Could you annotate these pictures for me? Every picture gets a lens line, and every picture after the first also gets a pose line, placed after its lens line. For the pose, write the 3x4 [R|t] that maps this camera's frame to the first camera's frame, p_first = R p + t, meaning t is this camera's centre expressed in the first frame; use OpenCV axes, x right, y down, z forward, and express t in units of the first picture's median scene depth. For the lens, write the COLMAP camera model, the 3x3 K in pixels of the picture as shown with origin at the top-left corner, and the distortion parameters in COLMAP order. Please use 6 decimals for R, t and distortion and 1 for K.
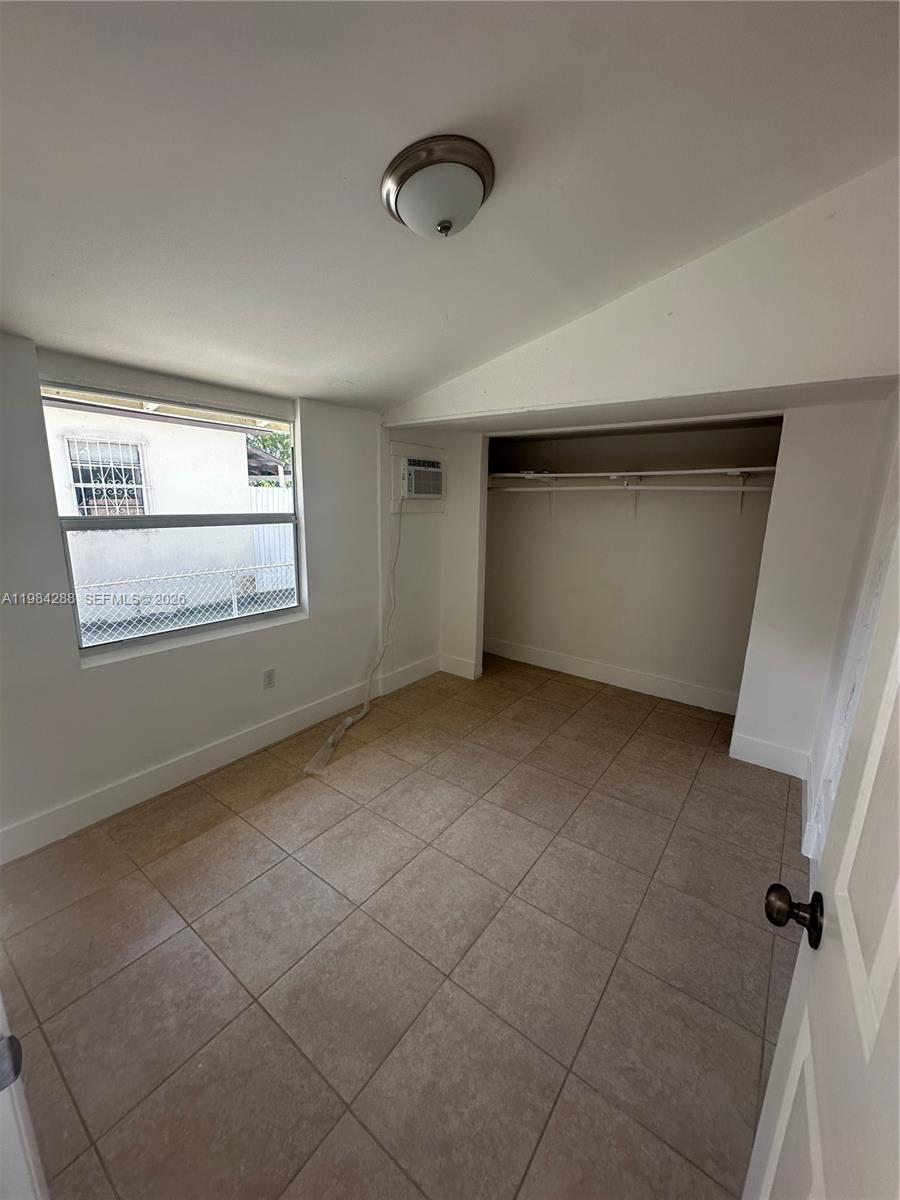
lens RADIAL K [[478.7, 0, 451.2], [0, 478.7, 602.2], [0, 0, 1]] dist [-0.003852, 0.000624]
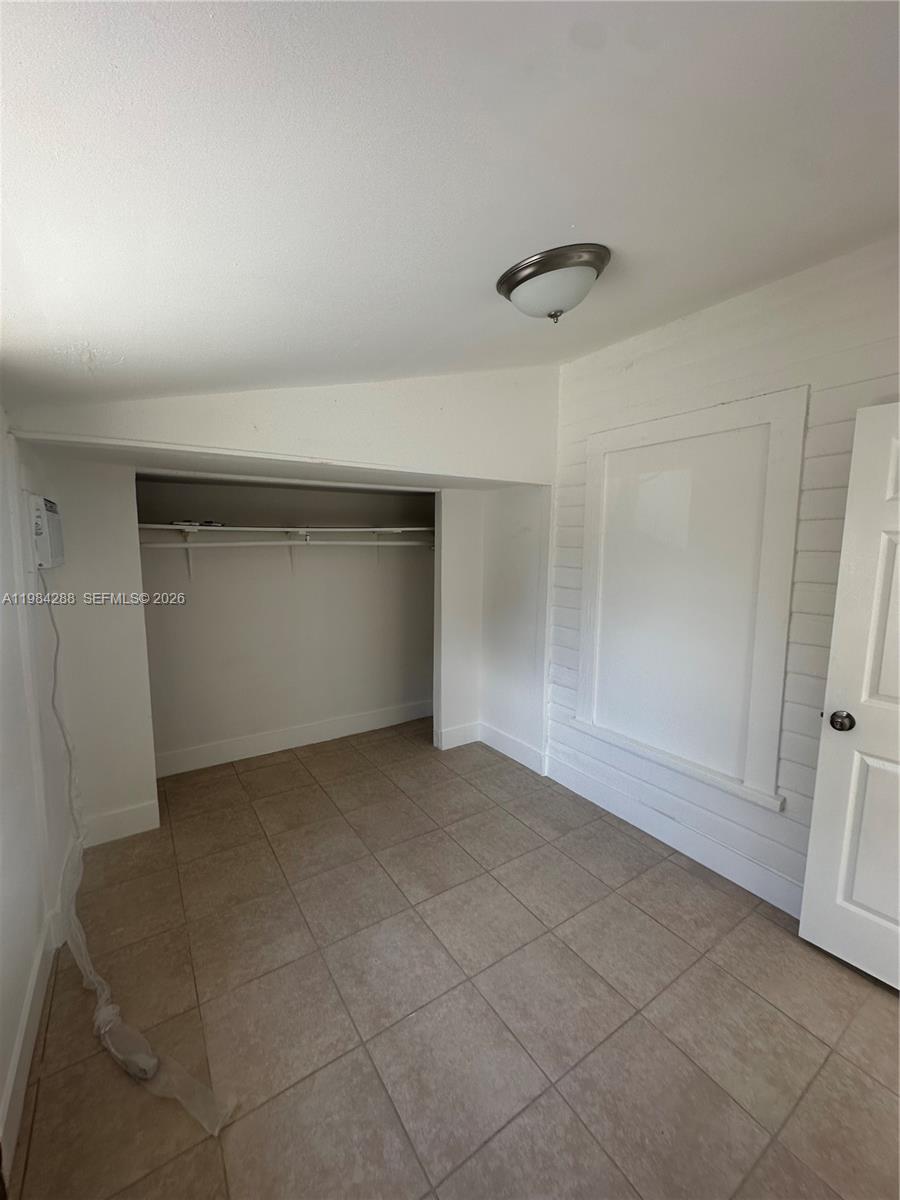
lens RADIAL K [[478.7, 0, 450.4], [0, 478.7, 601.2], [0, 0, 1]] dist [-0.003852, 0.000624]
pose [[0.324624, -0.131065, 0.936718, -0.707862], [0.206246, 0.976330, 0.065132, -0.183984], [-0.923083, 0.172051, 0.343972, 0.598035]]
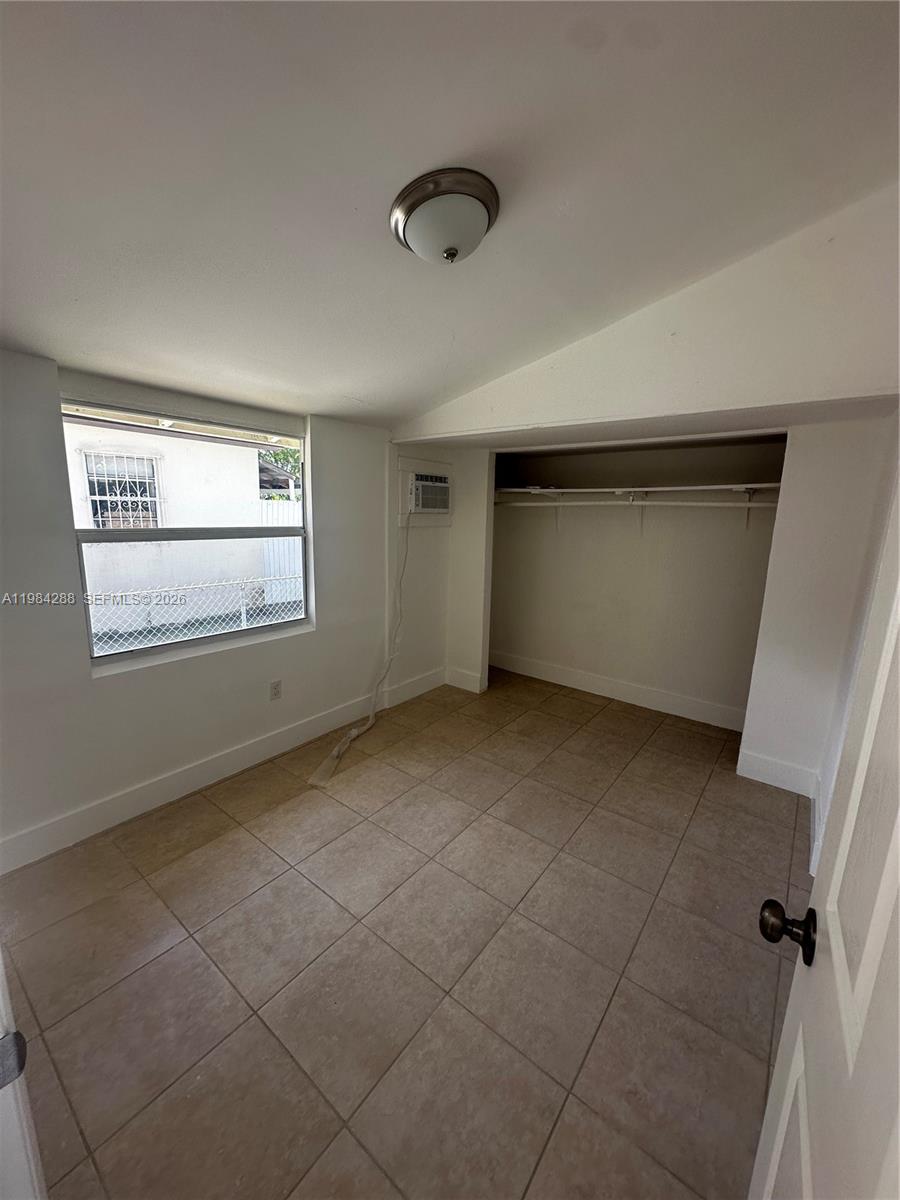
lens RADIAL K [[478.7, 0, 451.3], [0, 478.7, 601.9], [0, 0, 1]] dist [-0.003852, 0.000624]
pose [[0.999833, 0.007848, -0.016515, 0.006926], [-0.008303, 0.999583, -0.027673, -0.000970], [0.016290, 0.027806, 0.999481, -0.010152]]
